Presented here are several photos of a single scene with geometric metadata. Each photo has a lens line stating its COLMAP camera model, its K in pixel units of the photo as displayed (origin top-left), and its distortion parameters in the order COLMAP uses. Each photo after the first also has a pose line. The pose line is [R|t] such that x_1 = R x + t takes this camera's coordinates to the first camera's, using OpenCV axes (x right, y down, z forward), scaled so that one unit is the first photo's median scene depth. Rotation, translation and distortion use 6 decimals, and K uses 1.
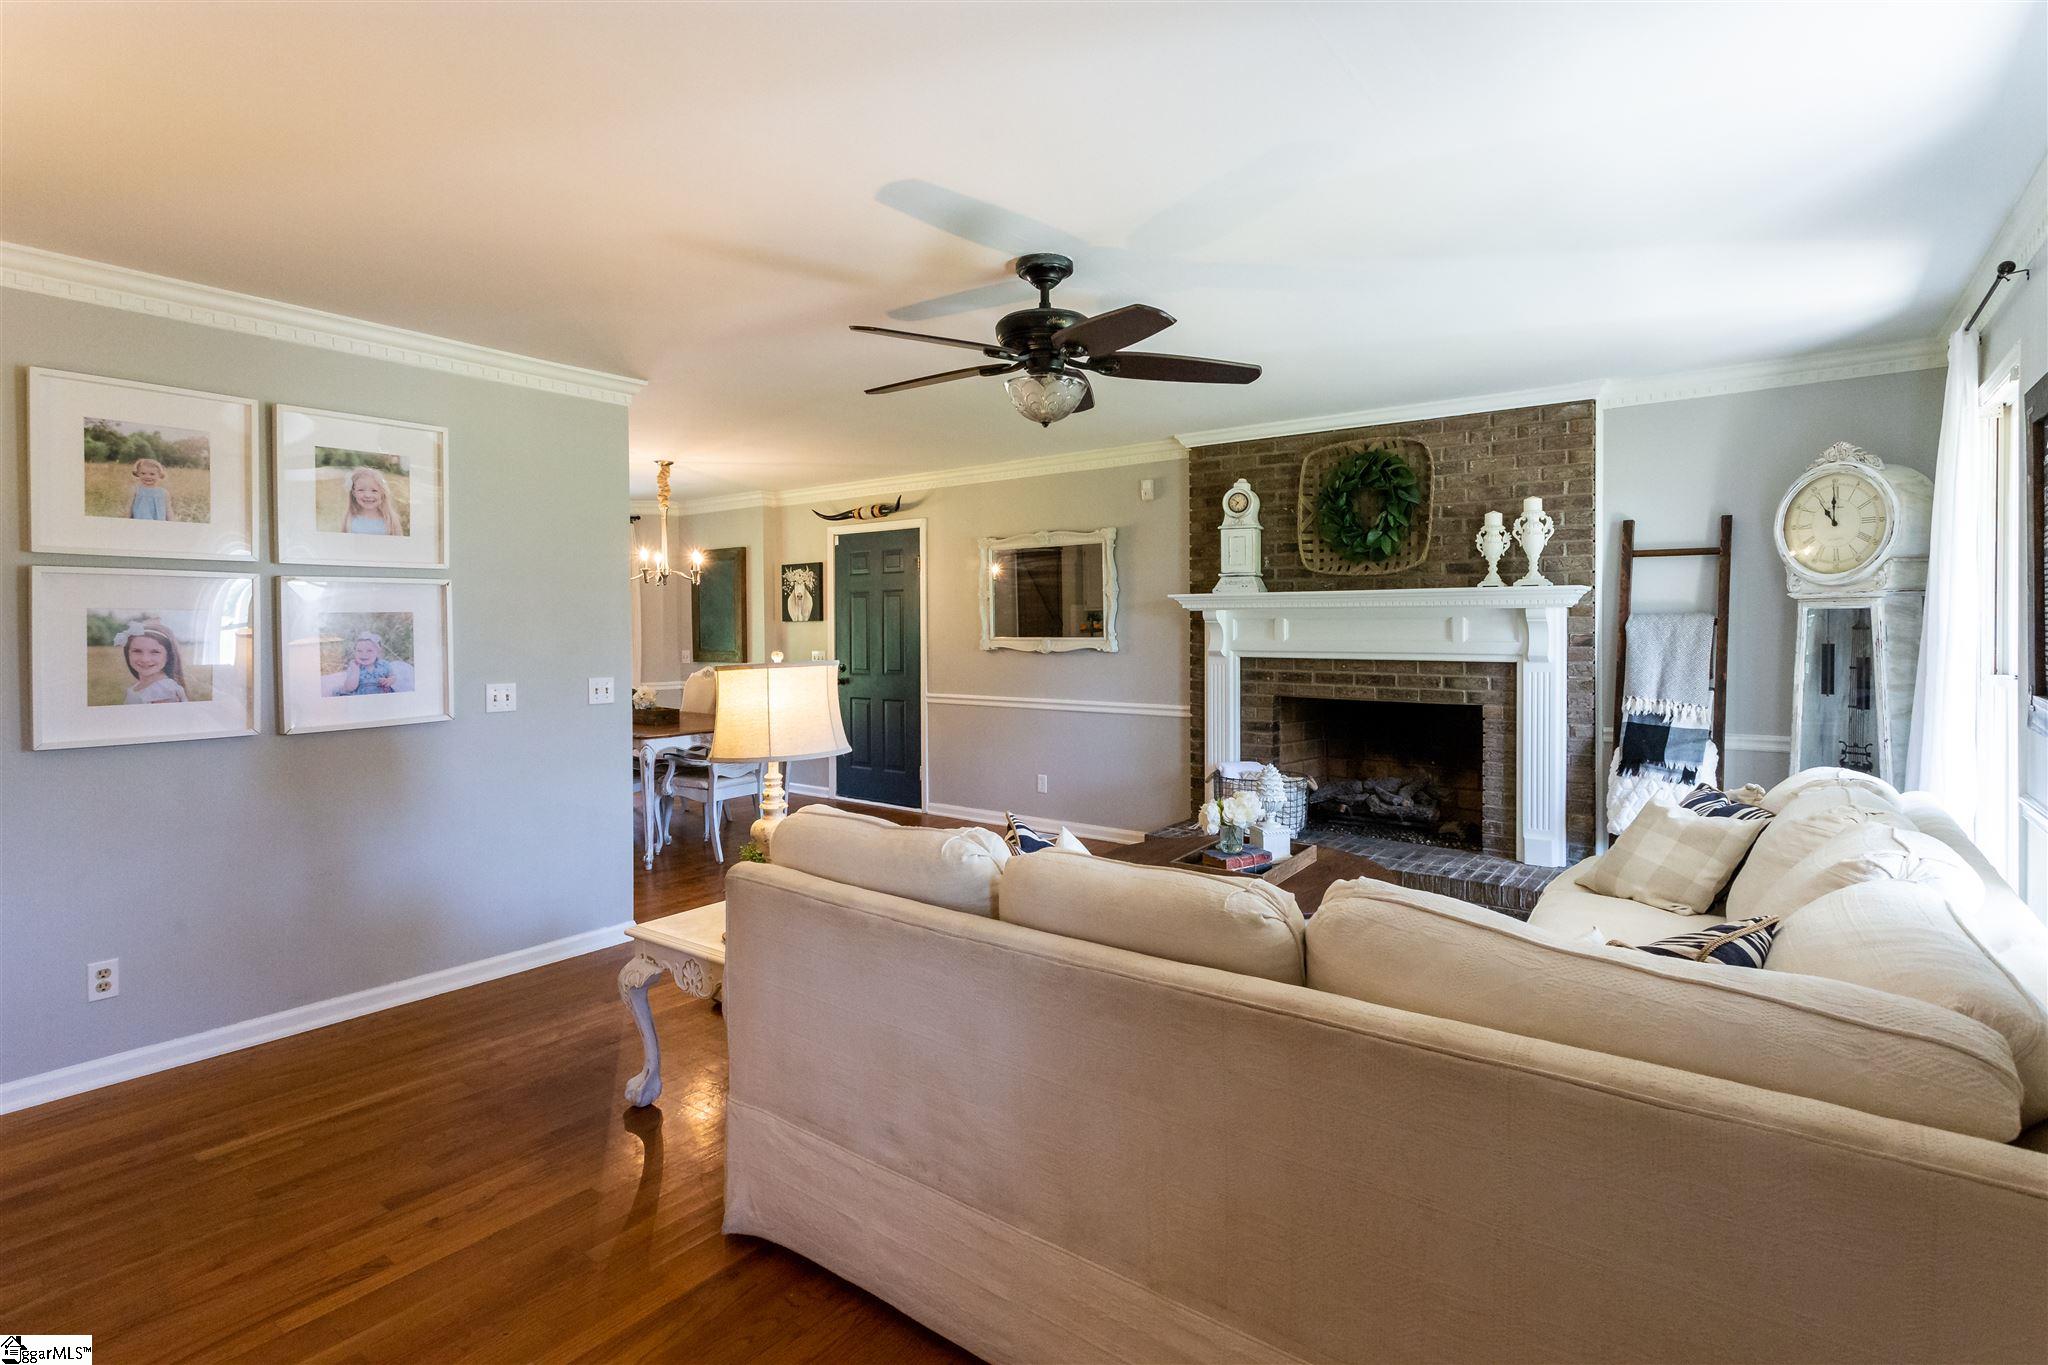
lens RADIAL K [[1019.2, 0, 1028.0], [0, 1019.2, 633.7], [0, 0, 1]] dist [0.009067, 0.002850]
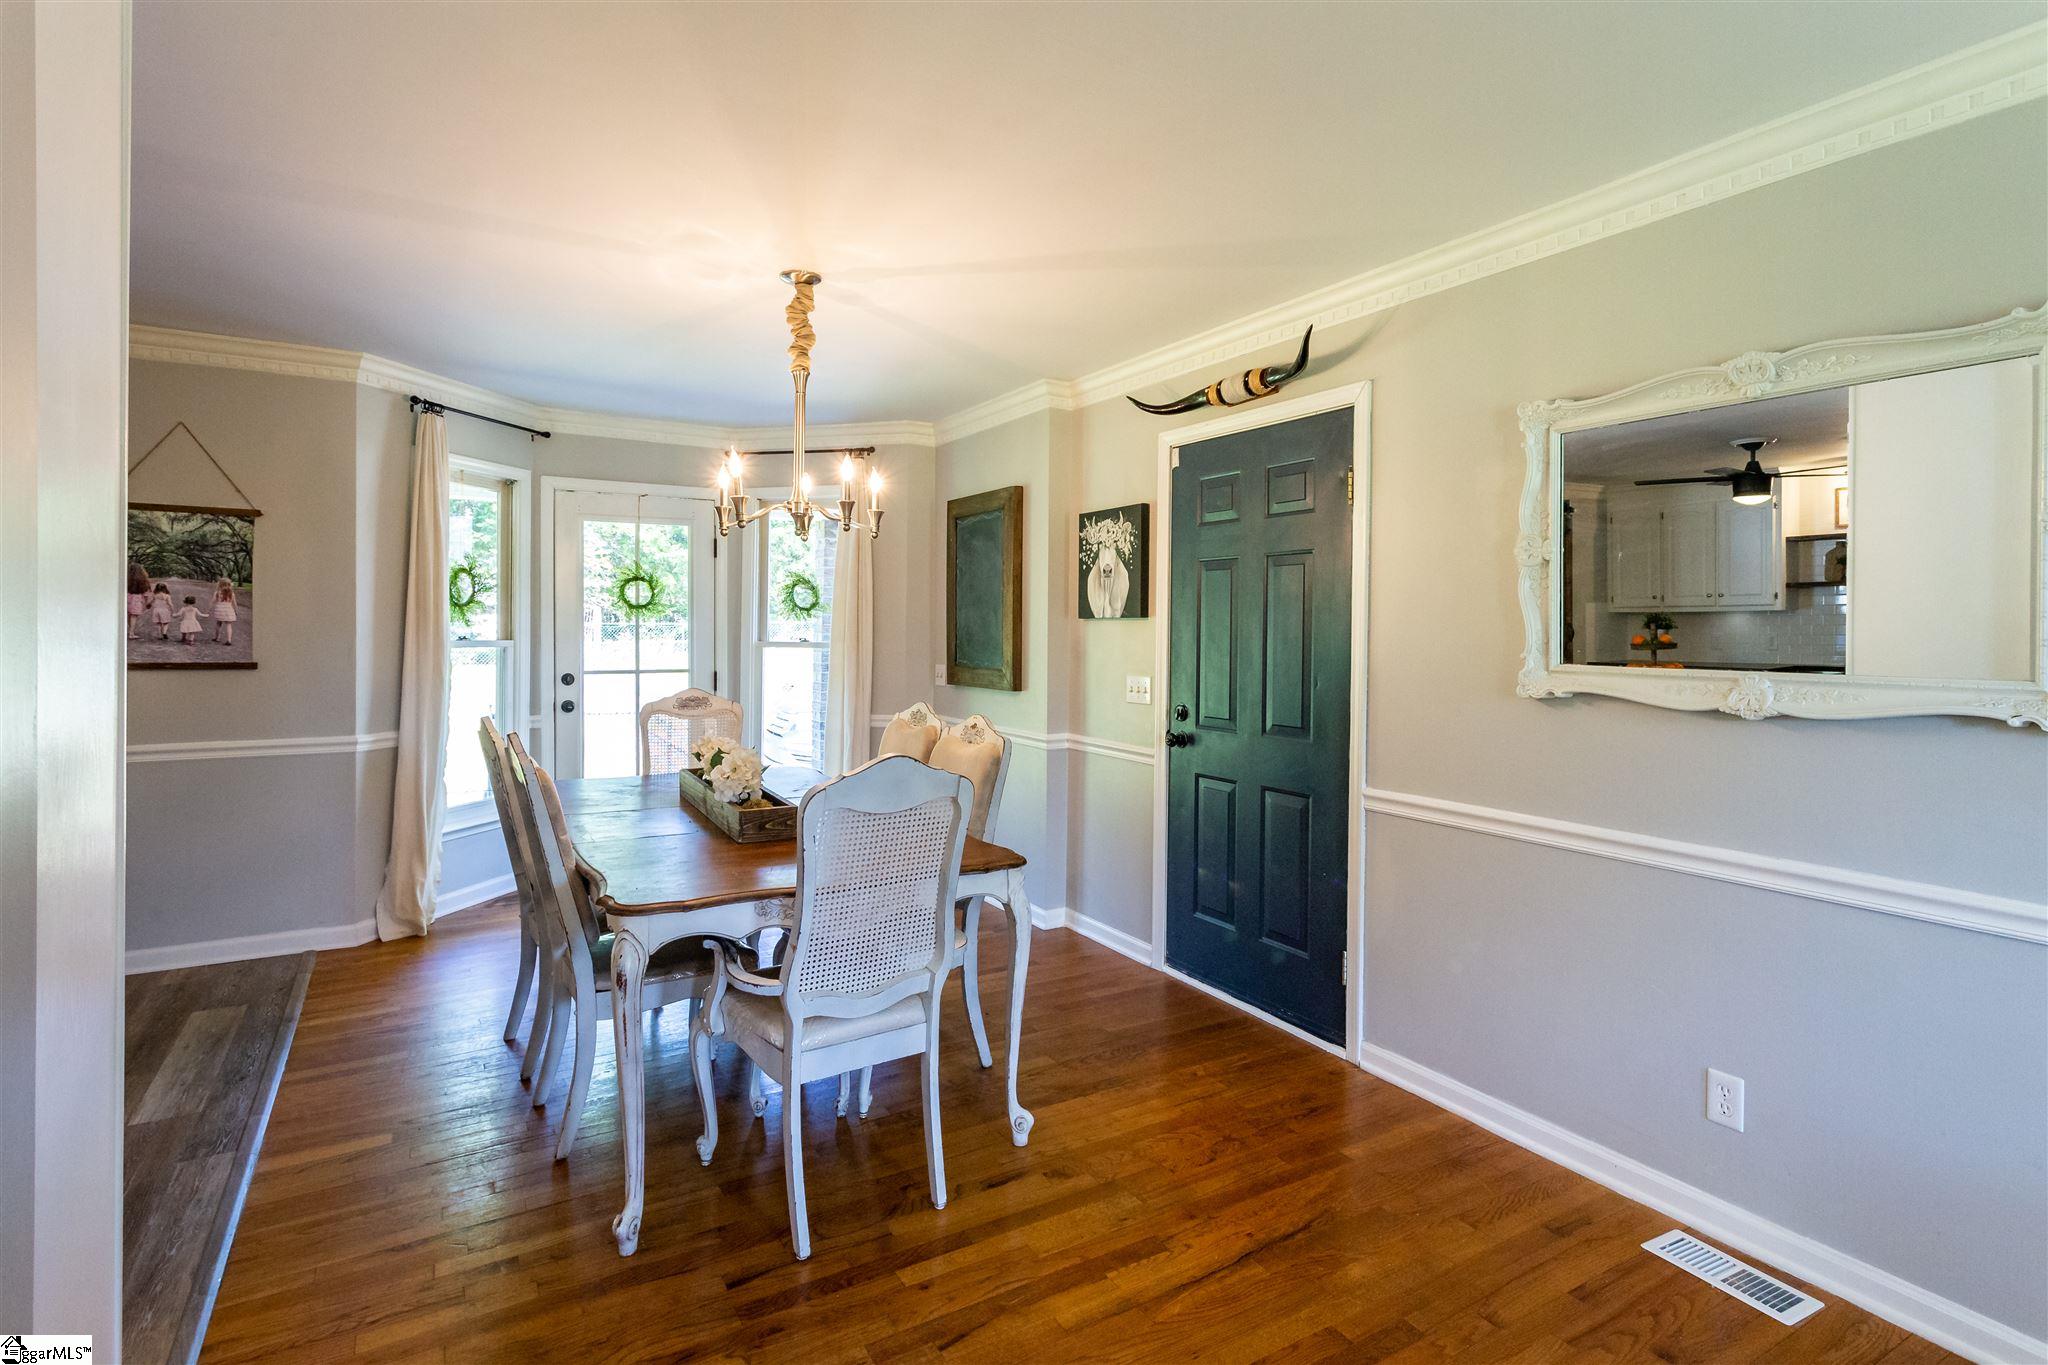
lens RADIAL K [[1019.2, 0, 1028.0], [0, 1019.2, 633.7], [0, 0, 1]] dist [0.009067, 0.002850]
pose [[0.927483, 0.017895, -0.373436, -0.066405], [-0.019226, 0.999815, 0.000161, -0.003622], [0.373370, 0.007030, 0.927656, 0.510112]]
